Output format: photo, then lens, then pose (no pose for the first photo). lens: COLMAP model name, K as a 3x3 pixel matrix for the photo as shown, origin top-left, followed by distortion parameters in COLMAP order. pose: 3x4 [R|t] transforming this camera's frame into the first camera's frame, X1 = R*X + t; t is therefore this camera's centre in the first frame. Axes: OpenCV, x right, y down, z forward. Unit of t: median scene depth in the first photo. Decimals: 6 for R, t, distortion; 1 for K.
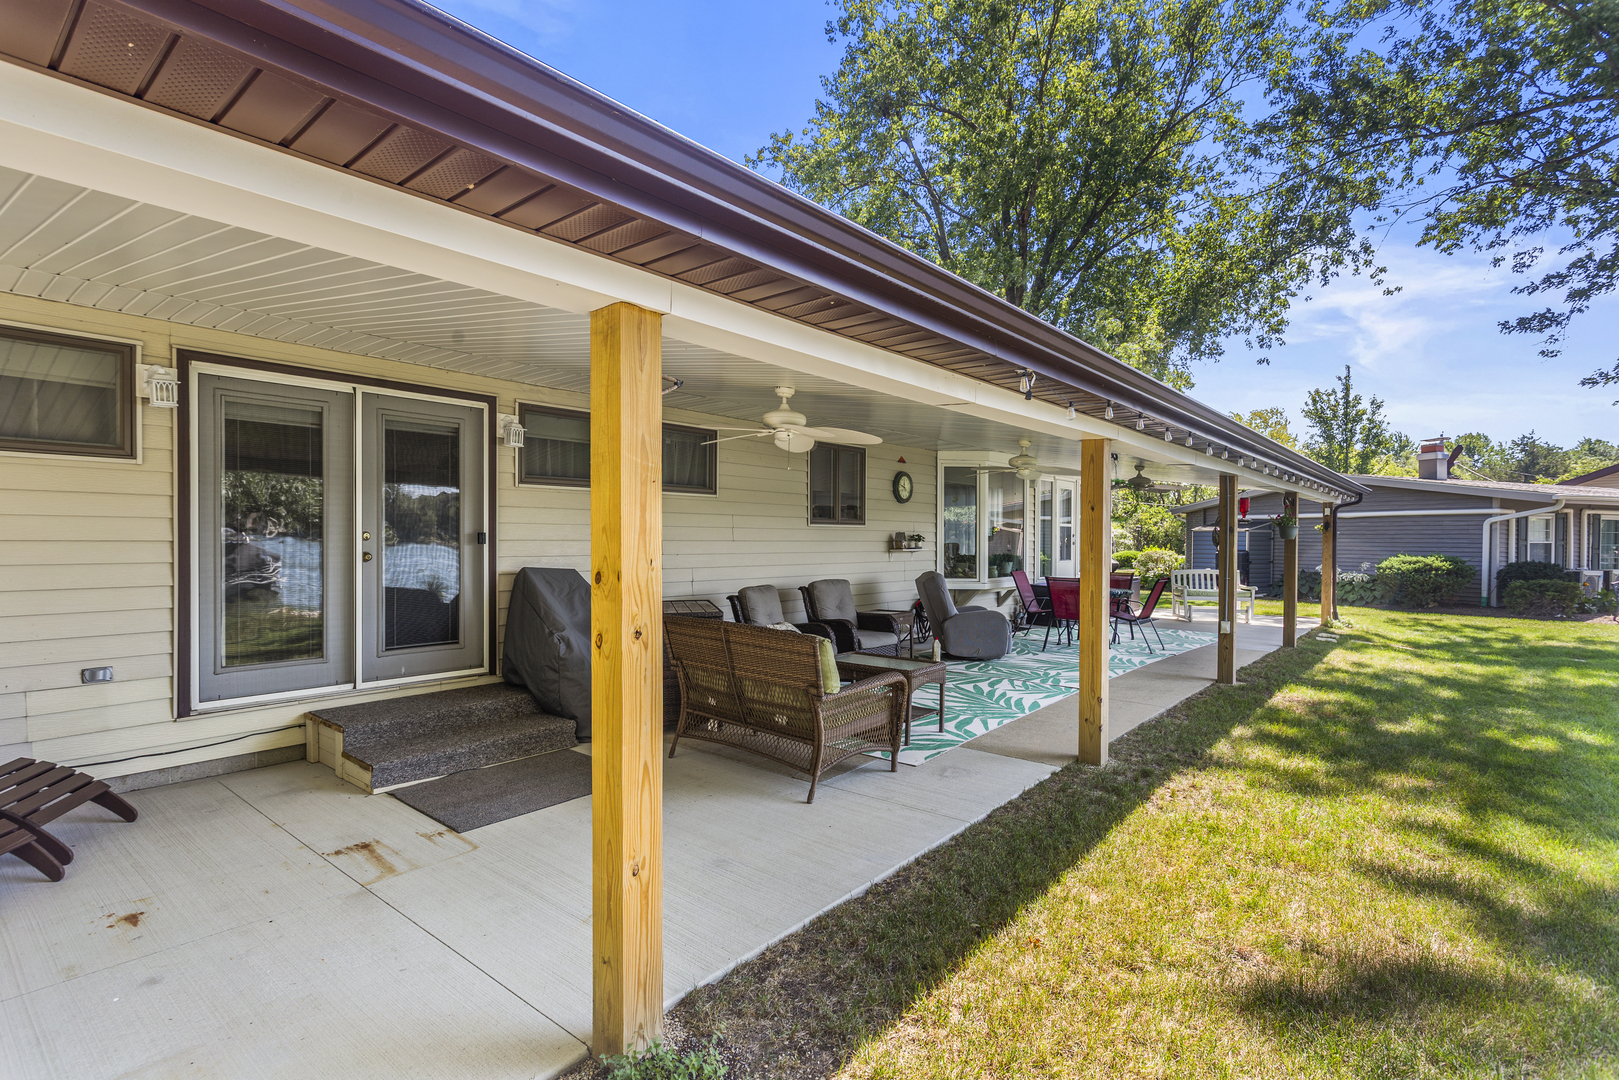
lens RADIAL K [[775.3, 0, 808.9], [0, 775.3, 540.9], [0, 0, 1]] dist [0.002004, -0.001080]
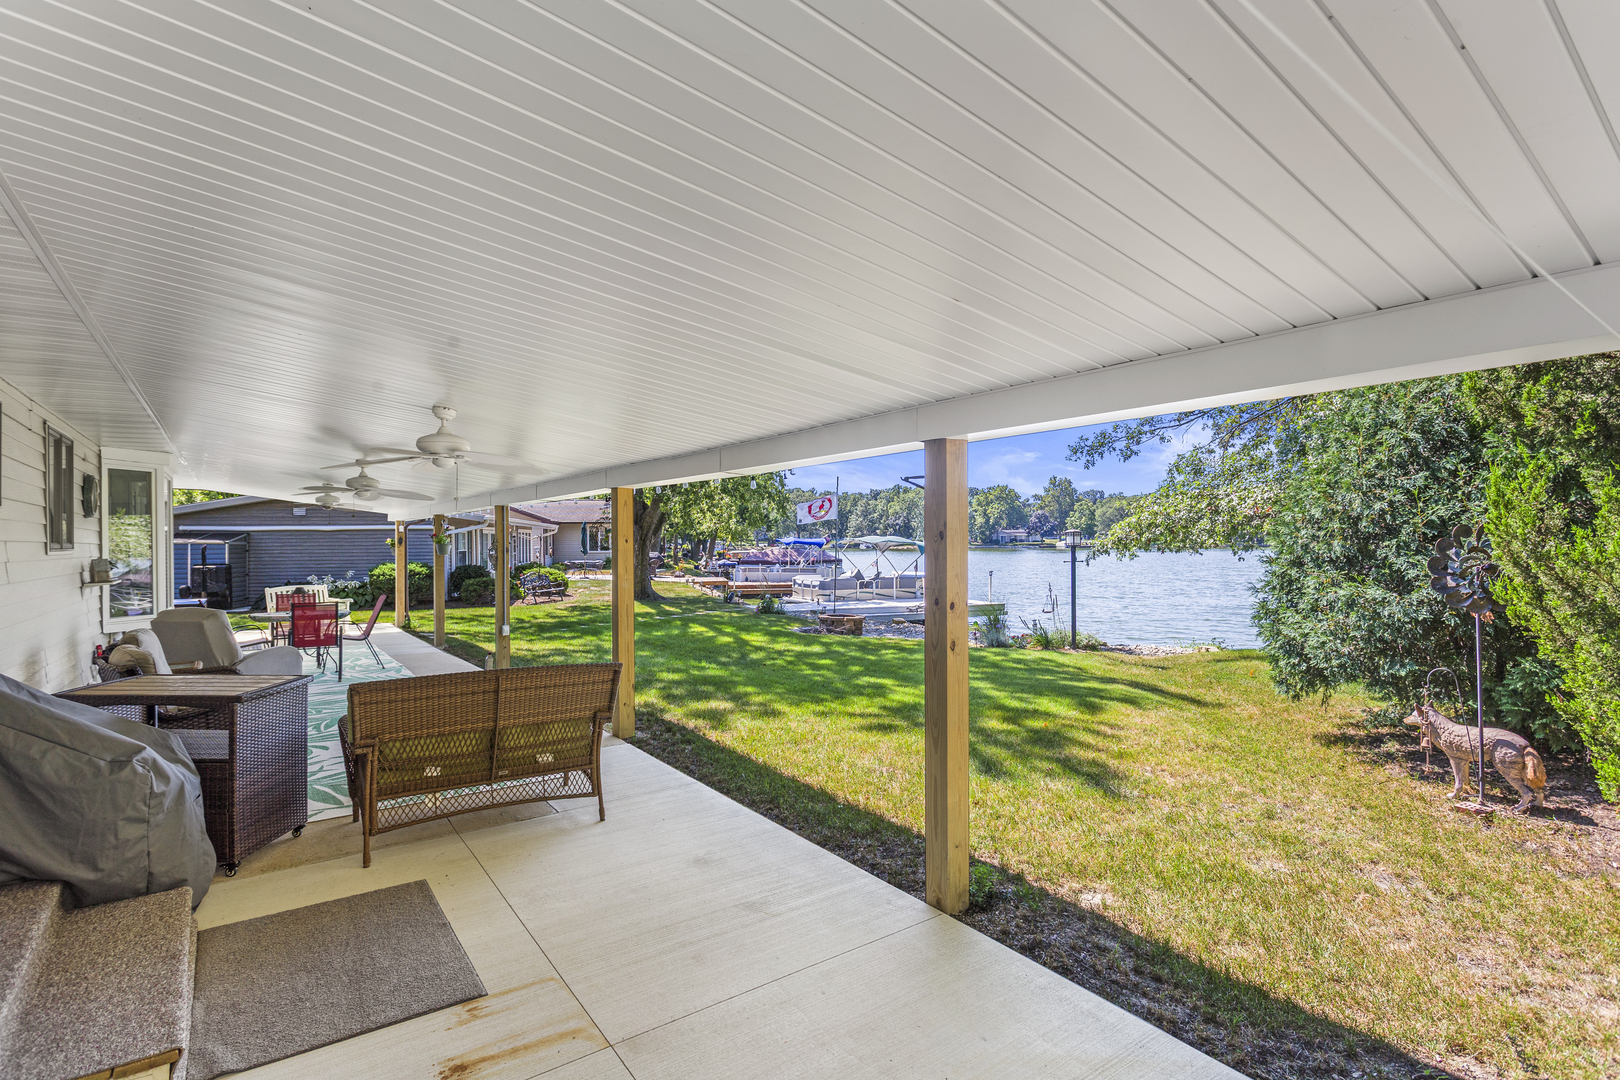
lens RADIAL K [[775.8, 0, 807.9], [0, 775.8, 541.8], [0, 0, 1]] dist [0.002004, -0.001080]
pose [[0.241532, -0.002849, 0.970389, -0.966559], [0.008833, 0.999961, 0.000737, -0.041483], [-0.970353, 0.008394, 0.241548, 0.470114]]
